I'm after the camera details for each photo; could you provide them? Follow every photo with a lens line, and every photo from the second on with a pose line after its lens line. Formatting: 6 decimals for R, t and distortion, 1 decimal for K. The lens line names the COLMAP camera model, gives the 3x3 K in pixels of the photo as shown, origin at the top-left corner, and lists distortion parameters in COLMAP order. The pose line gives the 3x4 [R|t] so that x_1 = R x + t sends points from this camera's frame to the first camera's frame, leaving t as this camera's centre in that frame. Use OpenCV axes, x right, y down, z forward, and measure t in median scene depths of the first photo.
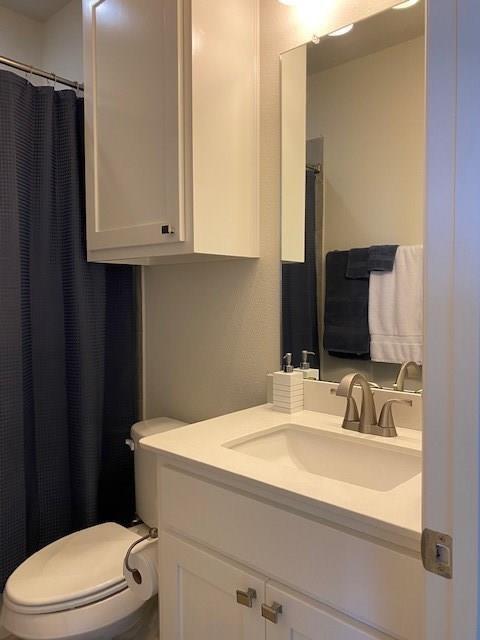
lens RADIAL K [[509.4, 0, 239.8], [0, 509.4, 312.4], [0, 0, 1]] dist [0.057145, -0.001818]
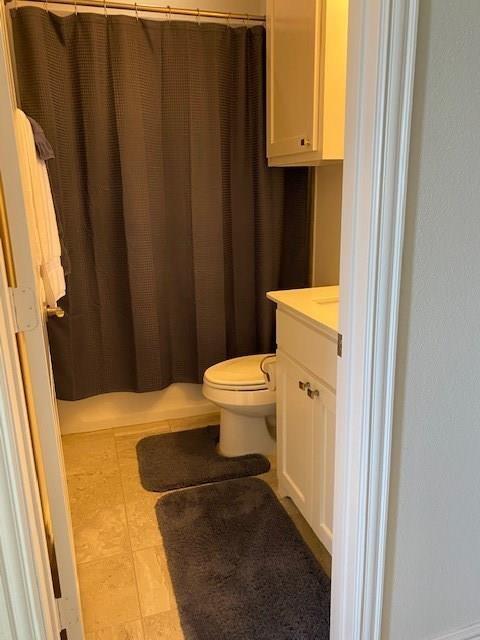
lens RADIAL K [[489.0, 0, 240.0], [0, 489.0, 320.0], [0, 0, 1]] dist [-0.000573, -0.003291]
pose [[0.878651, 0.103901, -0.466023, 0.275689], [0.007357, 0.972974, 0.230798, -0.006806], [0.477409, -0.206220, 0.854139, -0.195998]]
